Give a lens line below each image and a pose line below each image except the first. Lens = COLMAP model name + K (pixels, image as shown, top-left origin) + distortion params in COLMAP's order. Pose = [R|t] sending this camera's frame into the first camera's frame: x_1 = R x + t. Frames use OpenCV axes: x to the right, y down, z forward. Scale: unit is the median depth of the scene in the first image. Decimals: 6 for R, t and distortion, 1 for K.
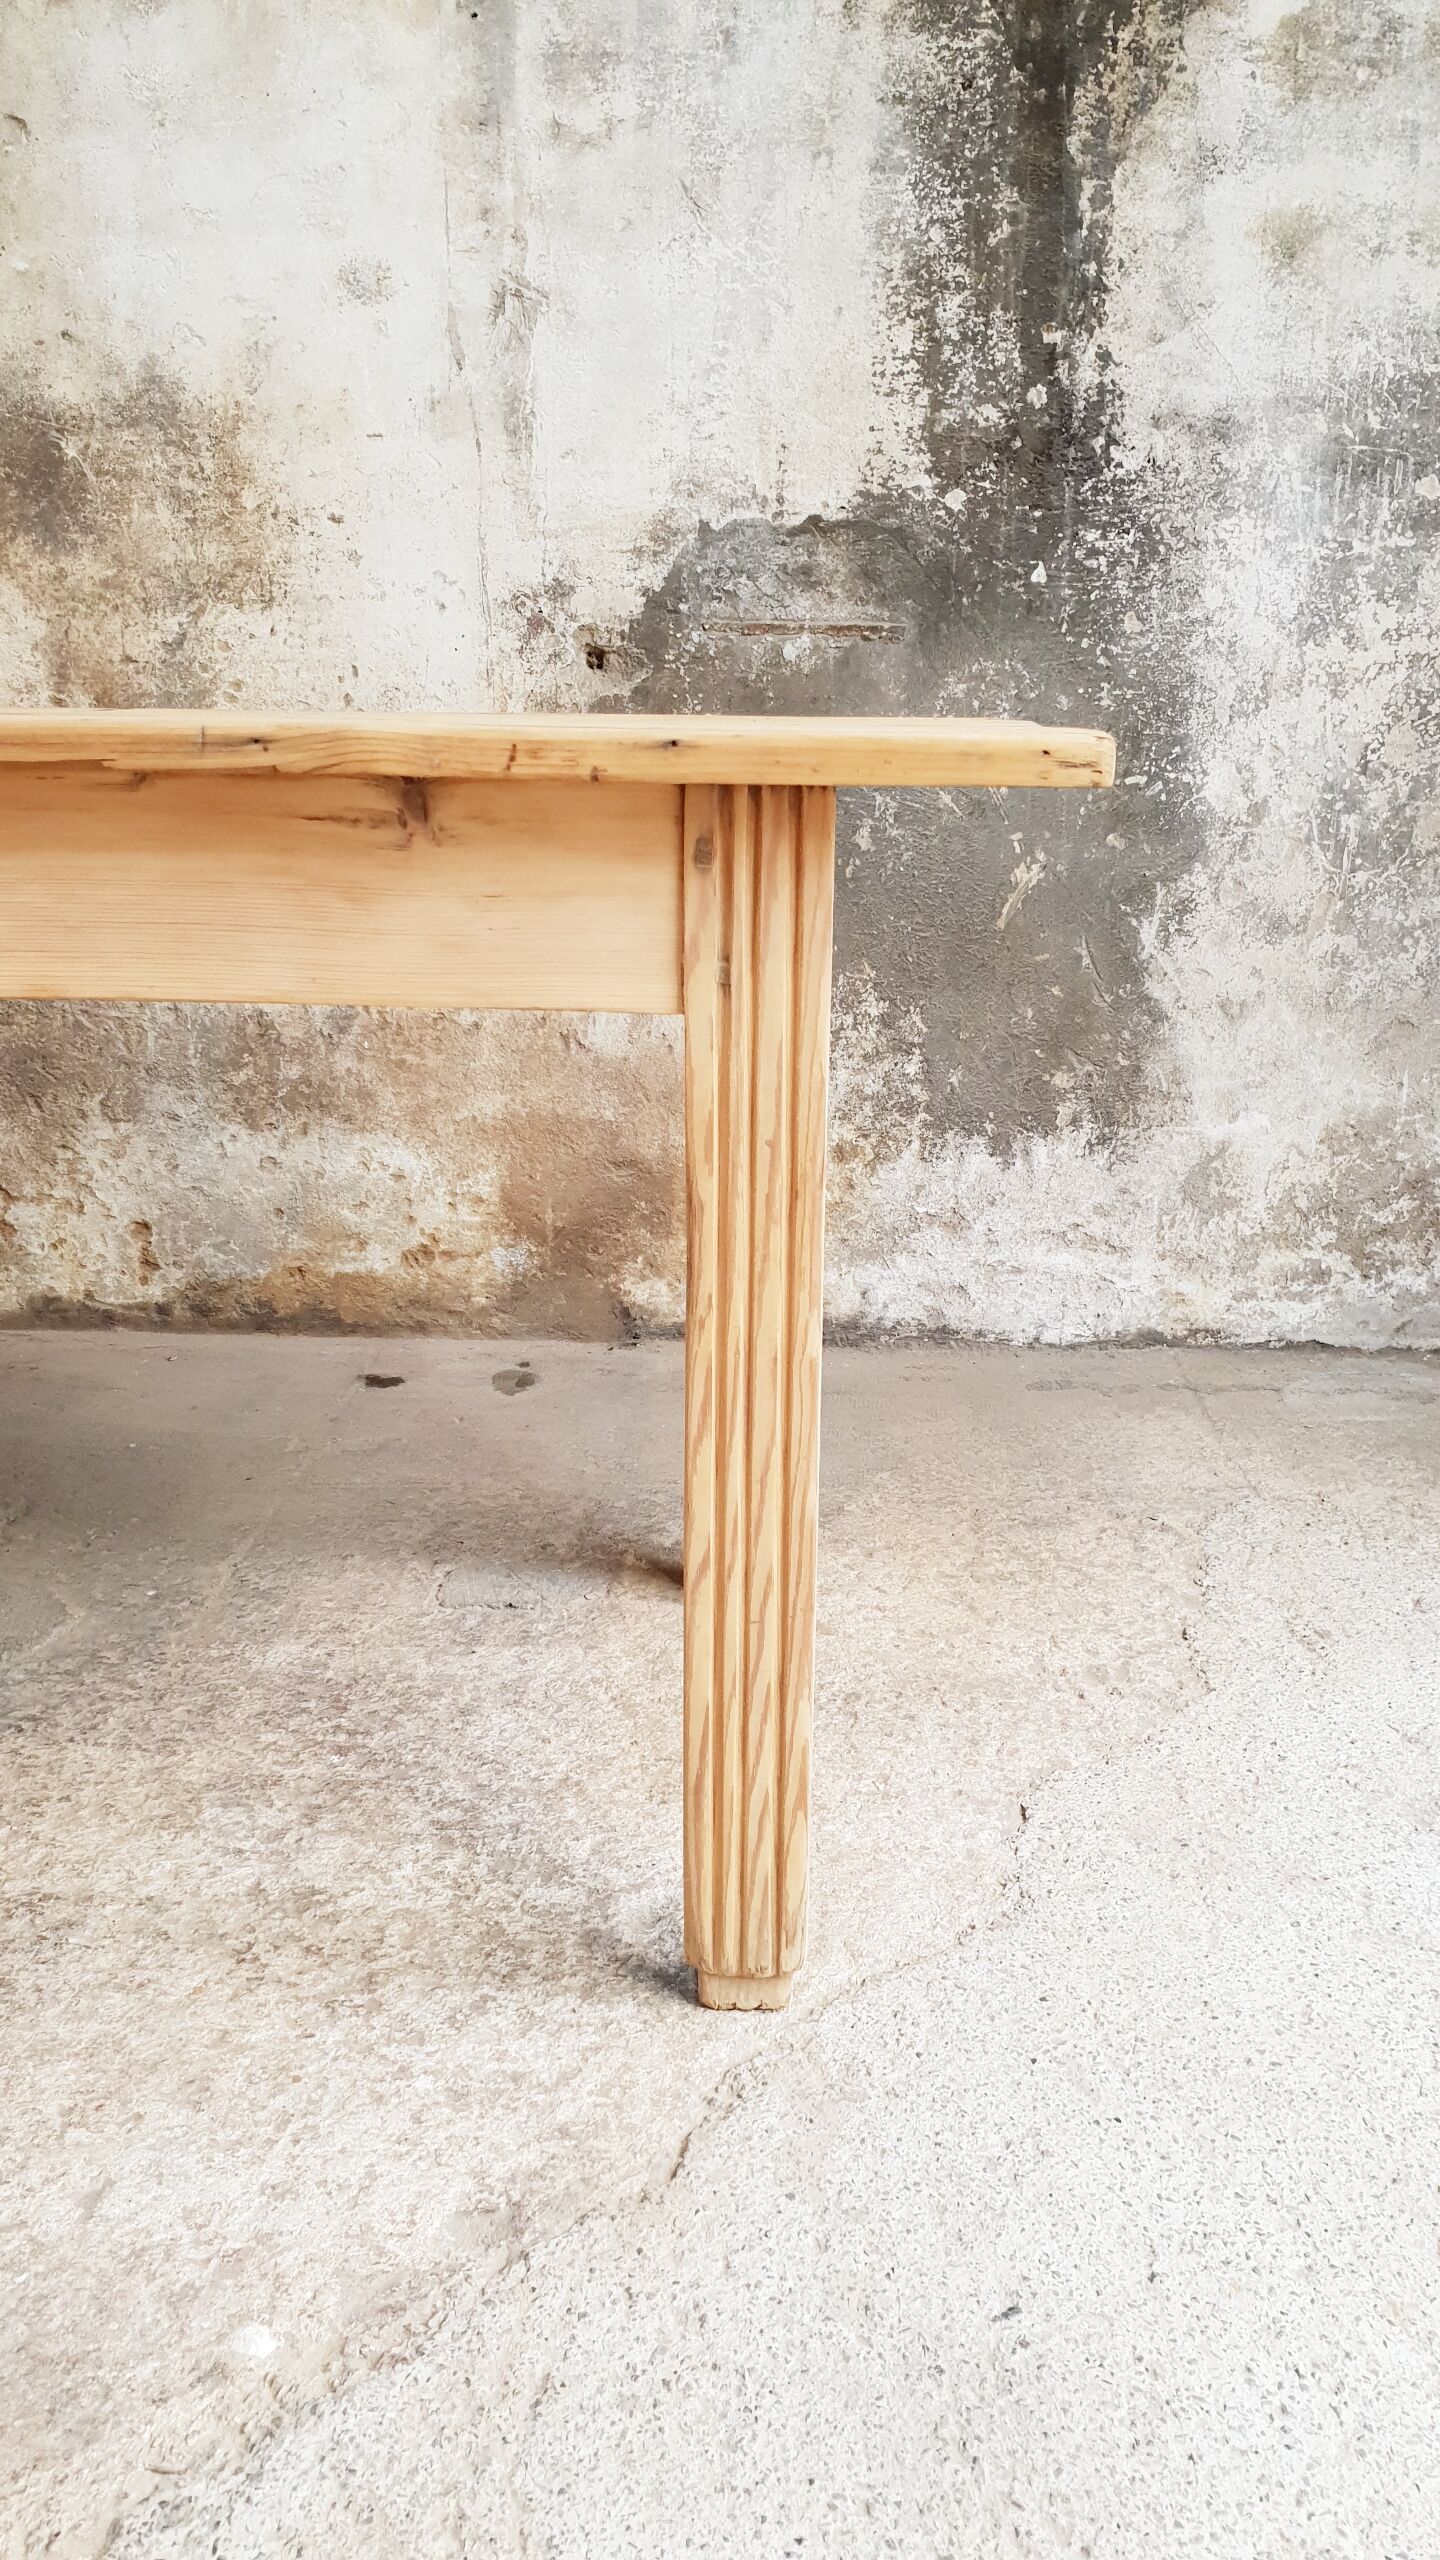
lens RADIAL K [[2001.5, 0, 757.0], [0, 2001.5, 1271.8], [0, 0, 1]] dist [-0.004788, 0.015320]
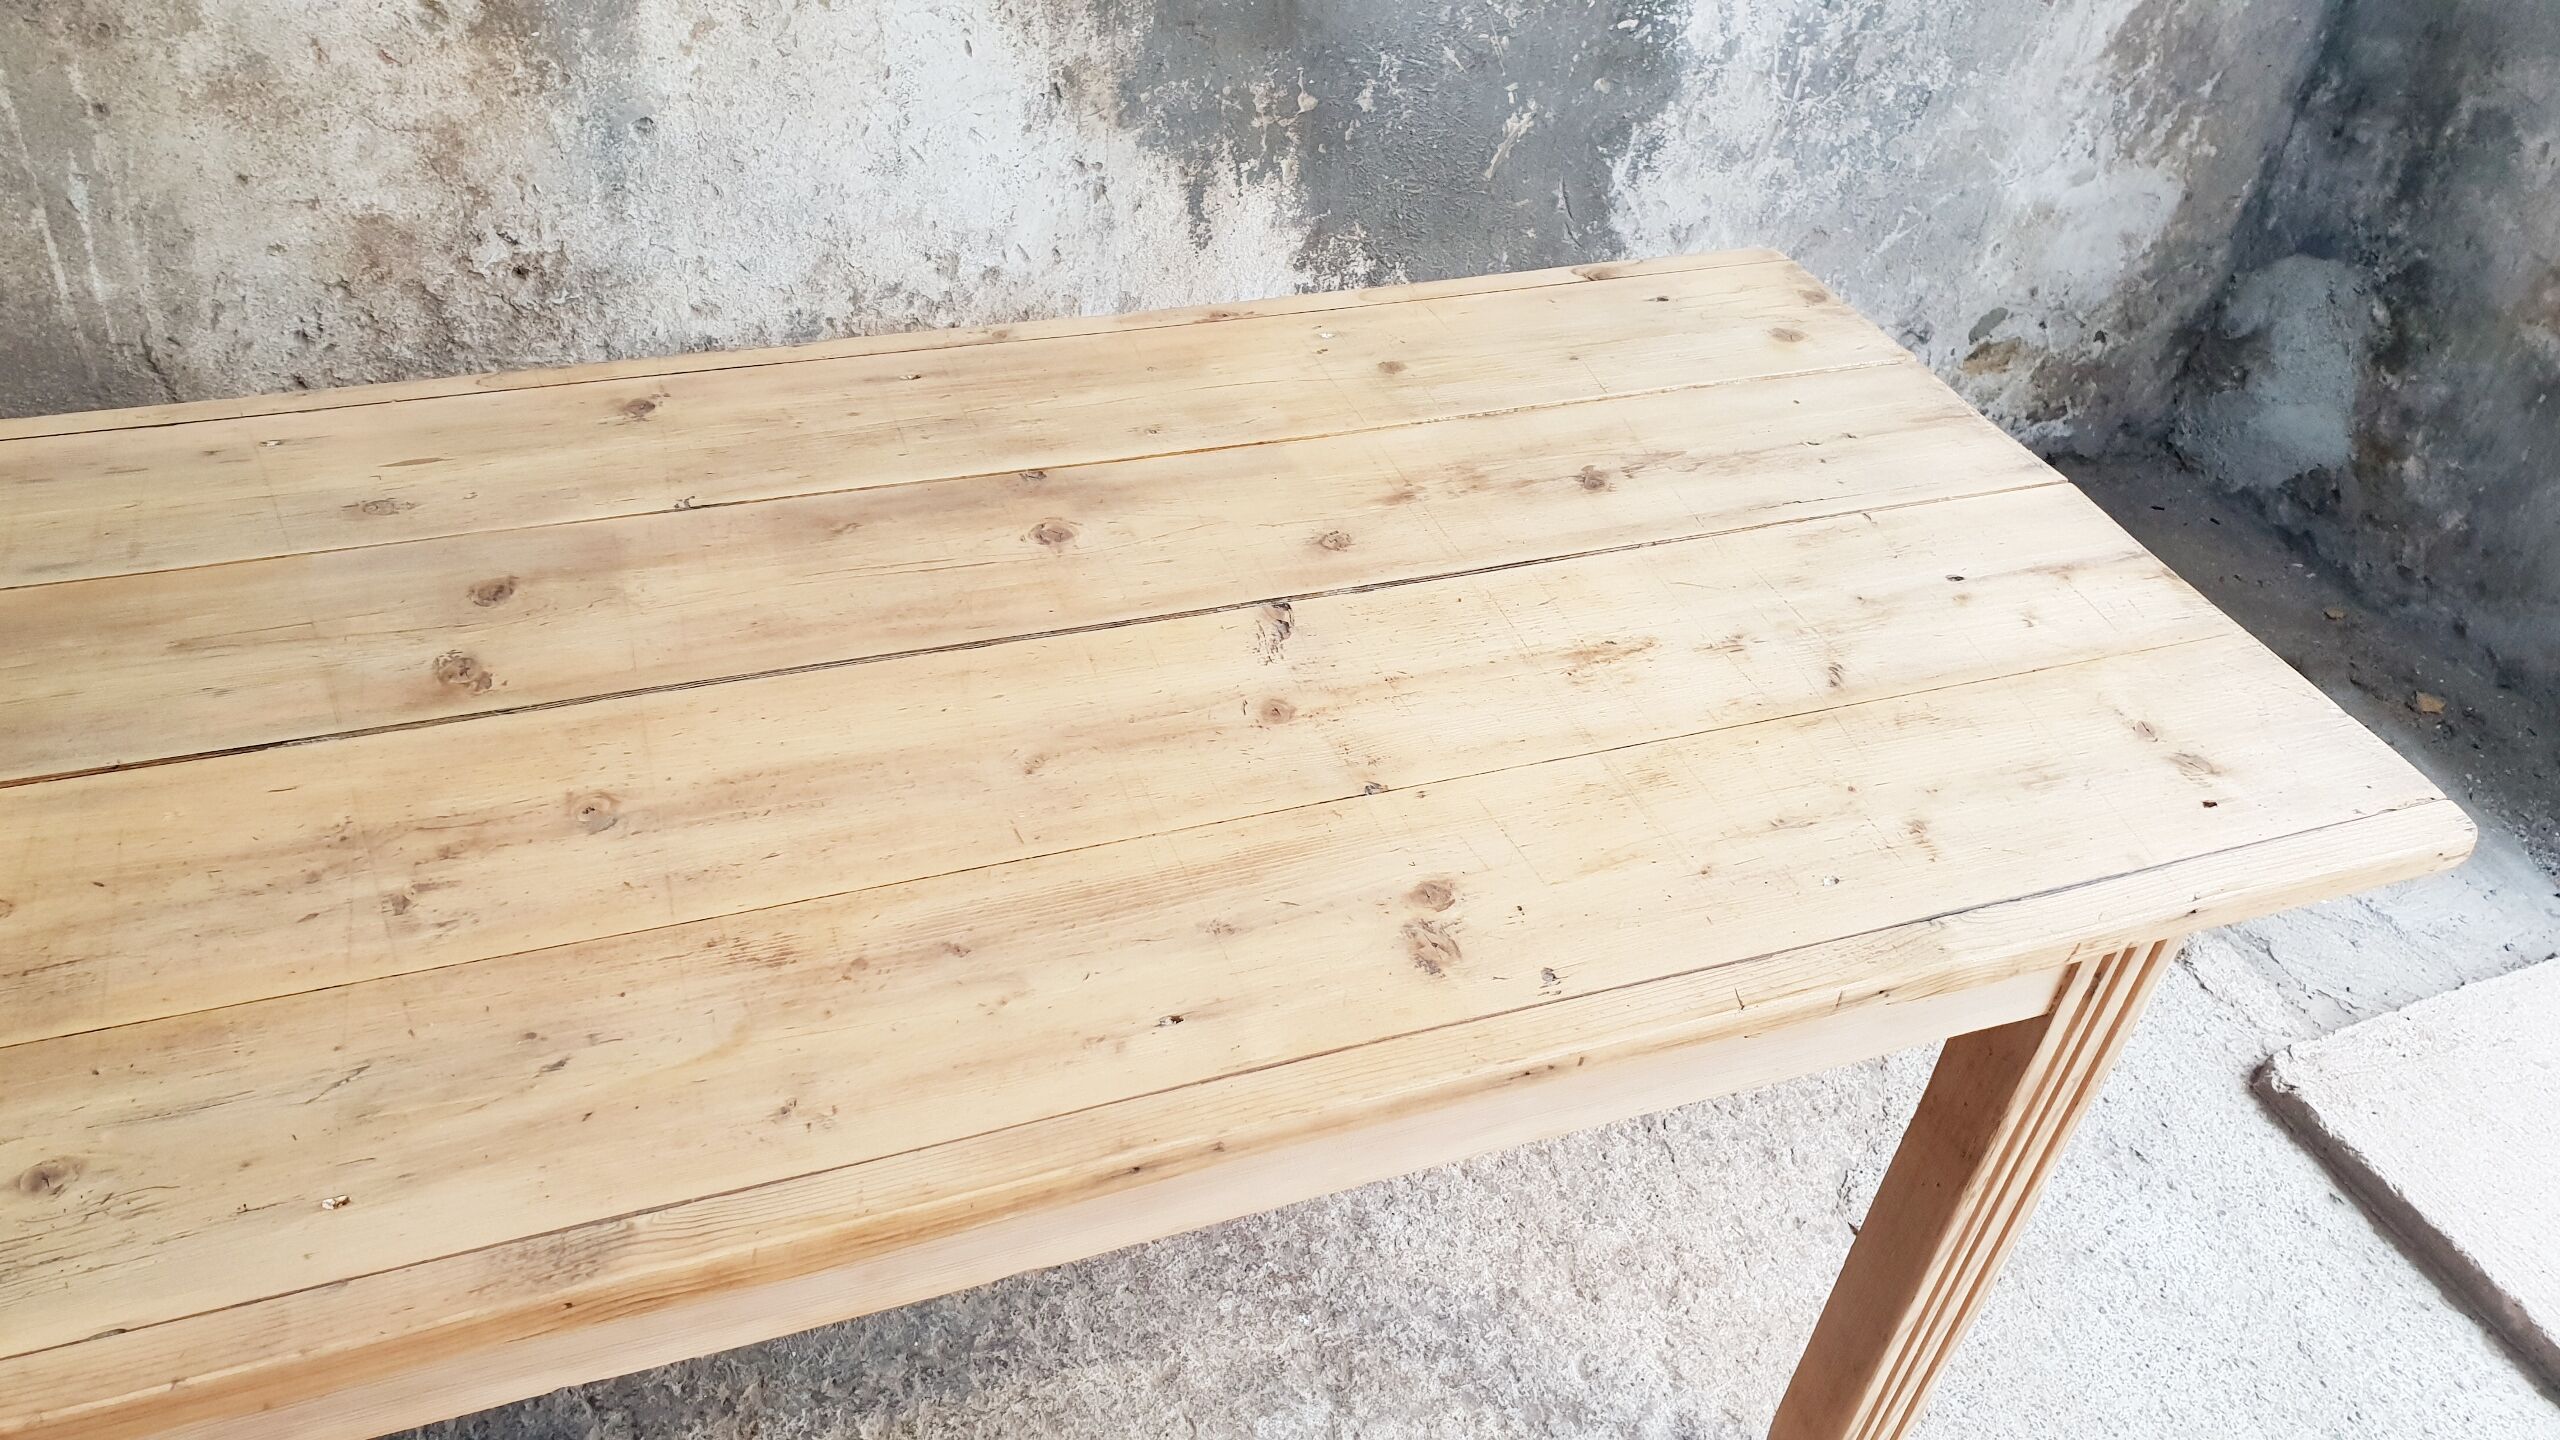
lens RADIAL K [[2001.5, 0, 1269.6], [0, 2001.5, 717.4], [0, 0, 1]] dist [-0.004788, 0.015320]
pose [[0.929369, -0.171911, 0.326679, -0.354243], [0.030377, 0.917559, 0.396437, -0.335357], [-0.367899, -0.358513, 0.857974, 0.116073]]
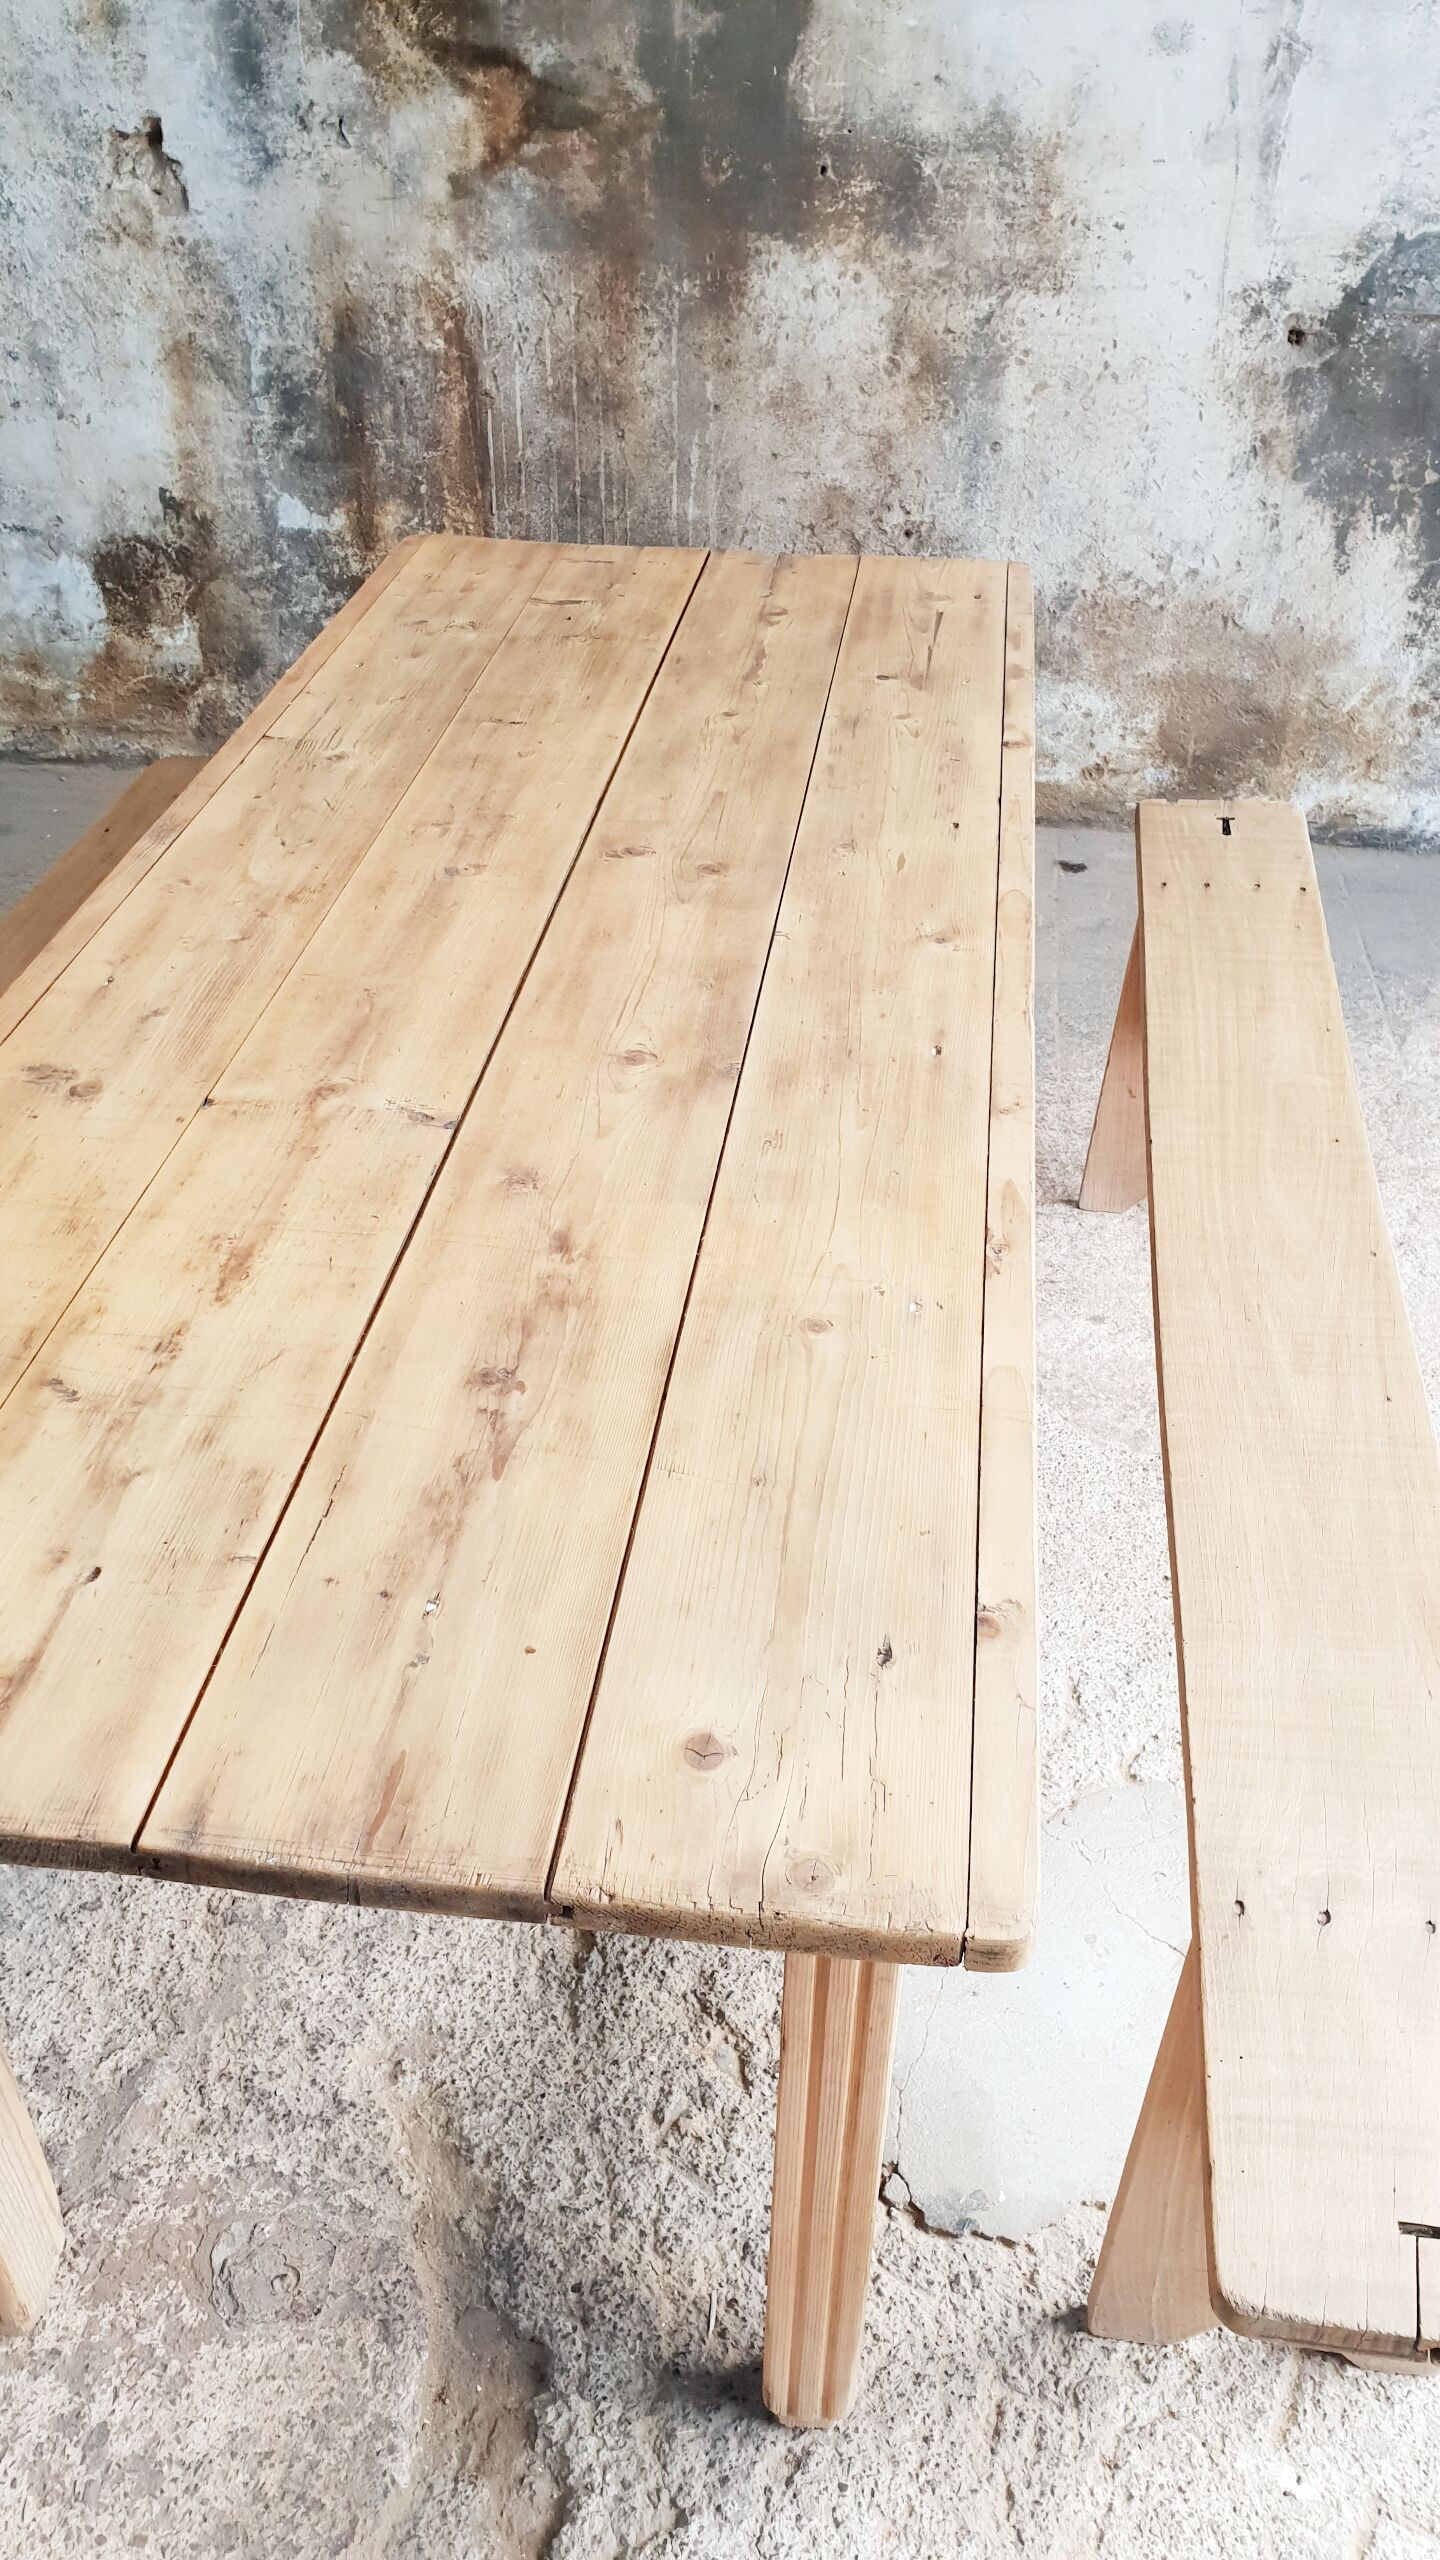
lens RADIAL K [[2001.5, 0, 736.7], [0, 2001.5, 1281.2], [0, 0, 1]] dist [-0.004788, 0.015320]
pose [[0.993750, 0.064154, -0.091348, -0.294956], [-0.028083, 0.935715, 0.351638, -0.177410], [0.108035, -0.346875, 0.931668, -0.520107]]
